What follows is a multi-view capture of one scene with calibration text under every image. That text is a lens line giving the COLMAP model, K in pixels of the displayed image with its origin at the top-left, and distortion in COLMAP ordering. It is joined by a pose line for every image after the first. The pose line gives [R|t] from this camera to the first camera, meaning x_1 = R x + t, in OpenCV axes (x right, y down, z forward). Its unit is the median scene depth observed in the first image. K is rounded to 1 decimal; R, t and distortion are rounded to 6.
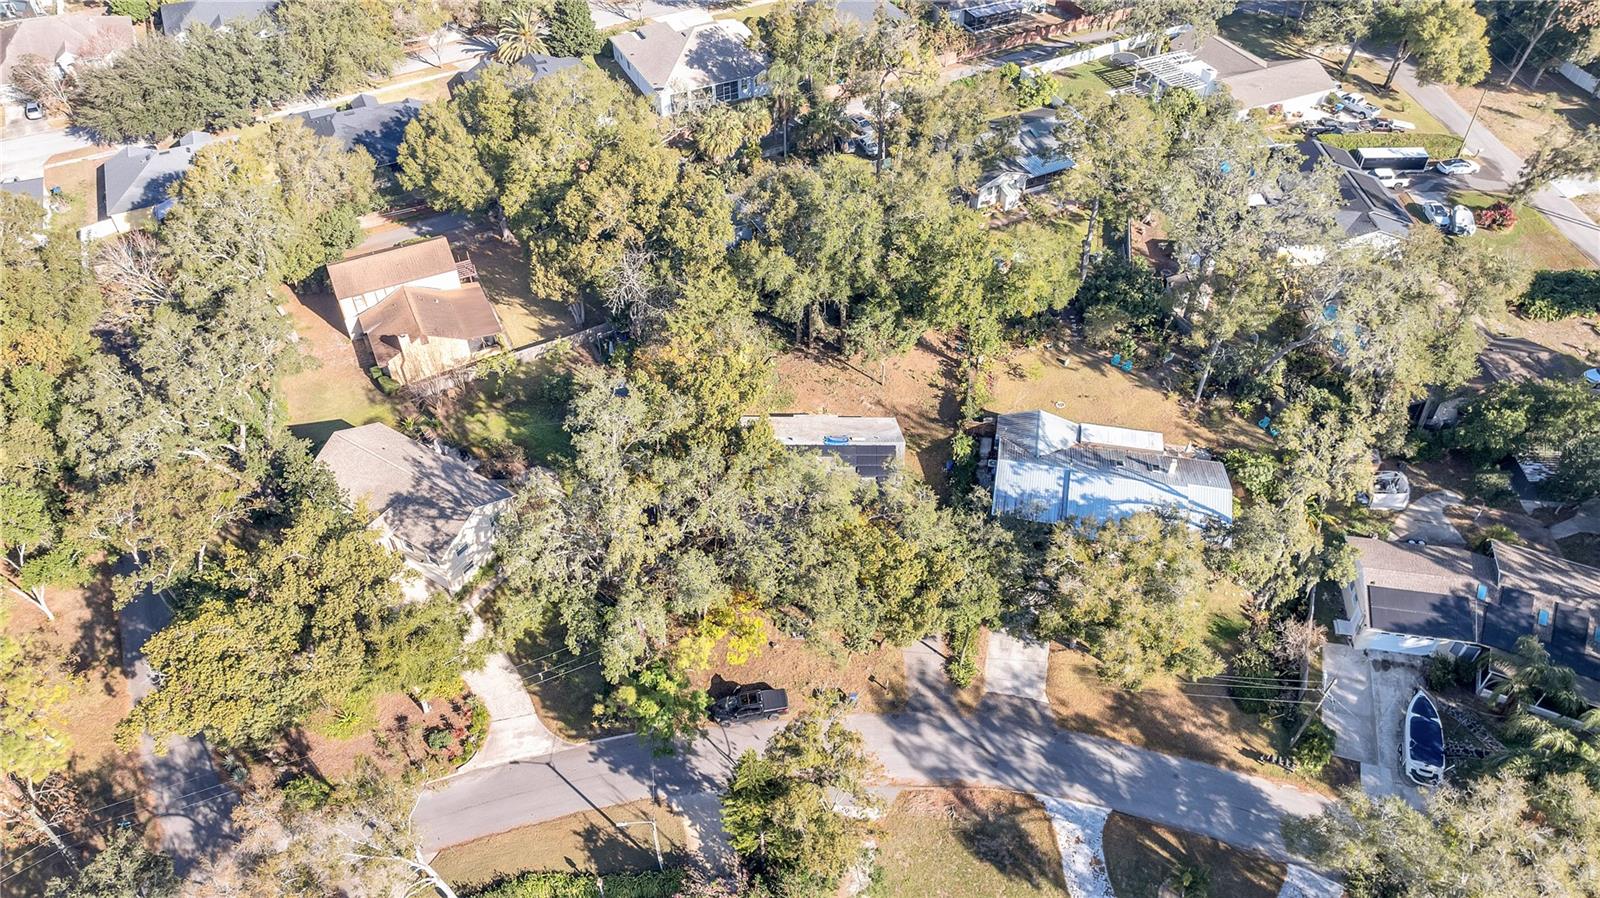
lens RADIAL K [[1123.6, 0, 805.2], [0, 1123.6, 446.5], [0, 0, 1]] dist [-0.046659, 0.036752]
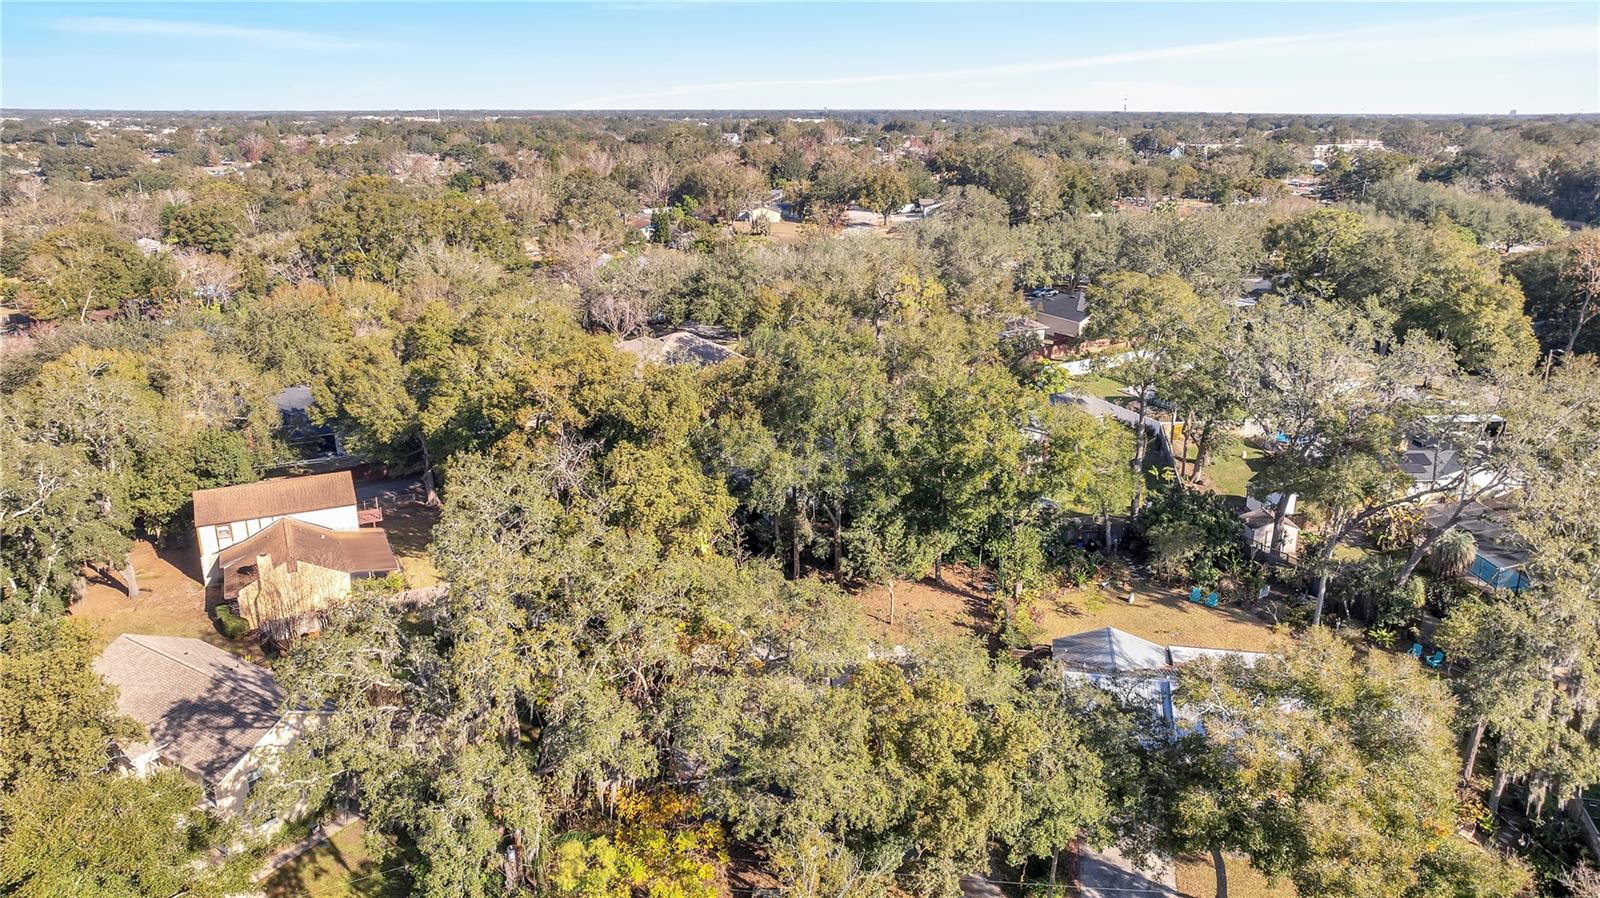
lens RADIAL K [[1123.6, 0, 805.2], [0, 1123.6, 446.5], [0, 0, 1]] dist [-0.046659, 0.036752]
pose [[0.999967, 0.002620, 0.007682, 0.005640], [0.001086, 0.894770, -0.446525, 0.186884], [-0.008043, 0.446519, 0.894738, 0.298289]]
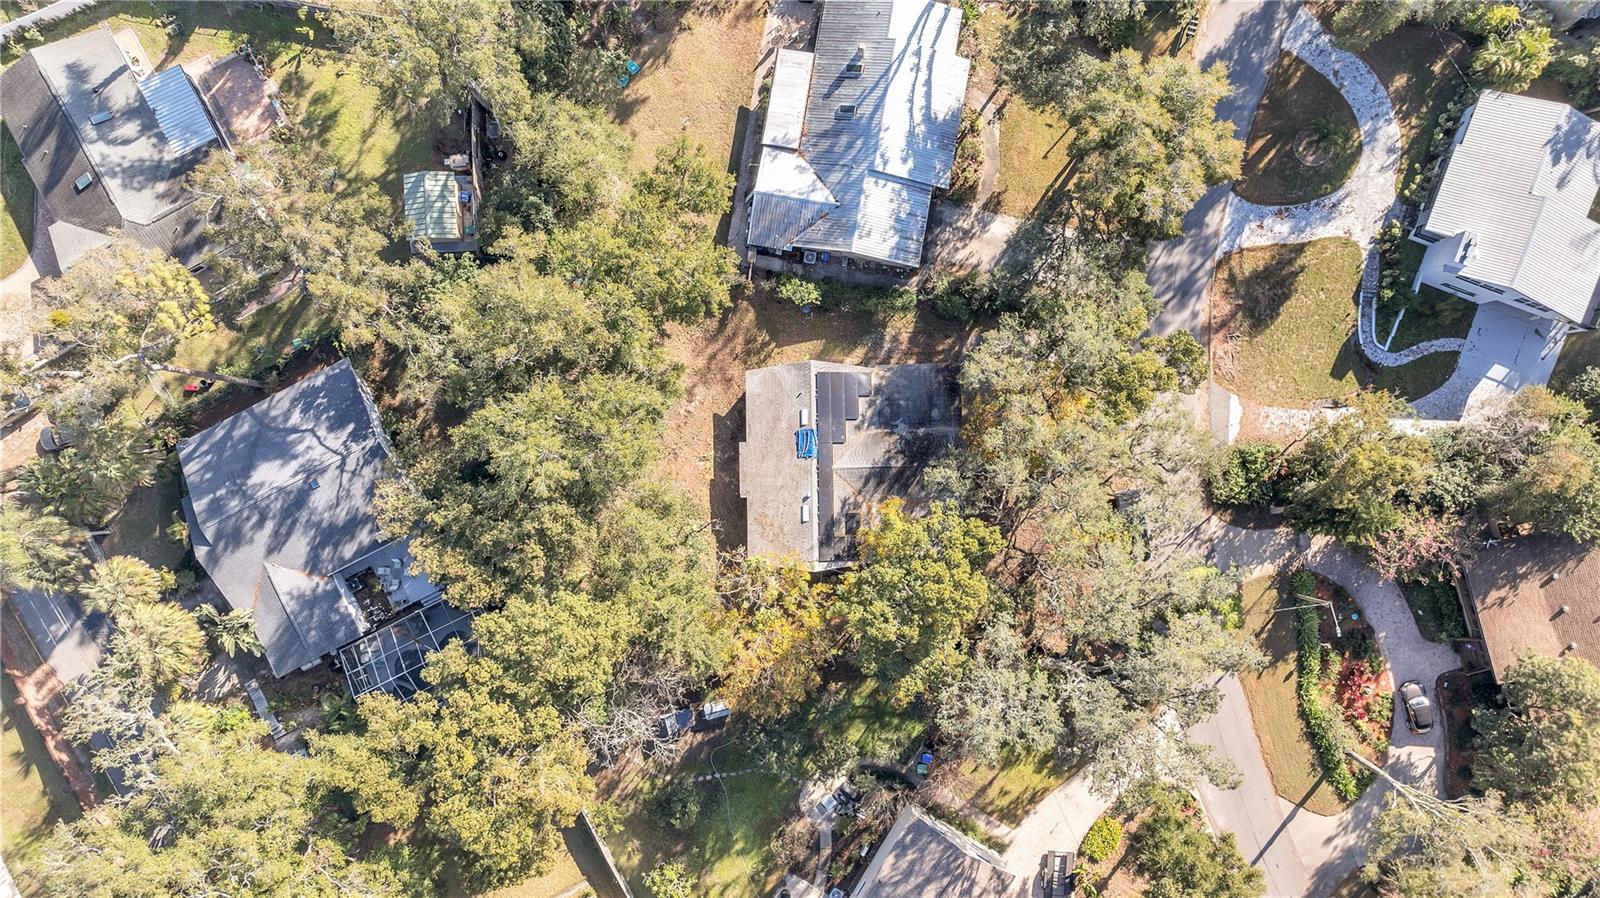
lens RADIAL K [[1123.6, 0, 805.2], [0, 1123.6, 446.5], [0, 0, 1]] dist [-0.046659, 0.036752]
pose [[-0.025348, -0.999501, 0.018834, 0.010405], [0.693032, -0.003991, 0.720896, -0.588658], [-0.720461, 0.031326, 0.692787, 0.424093]]
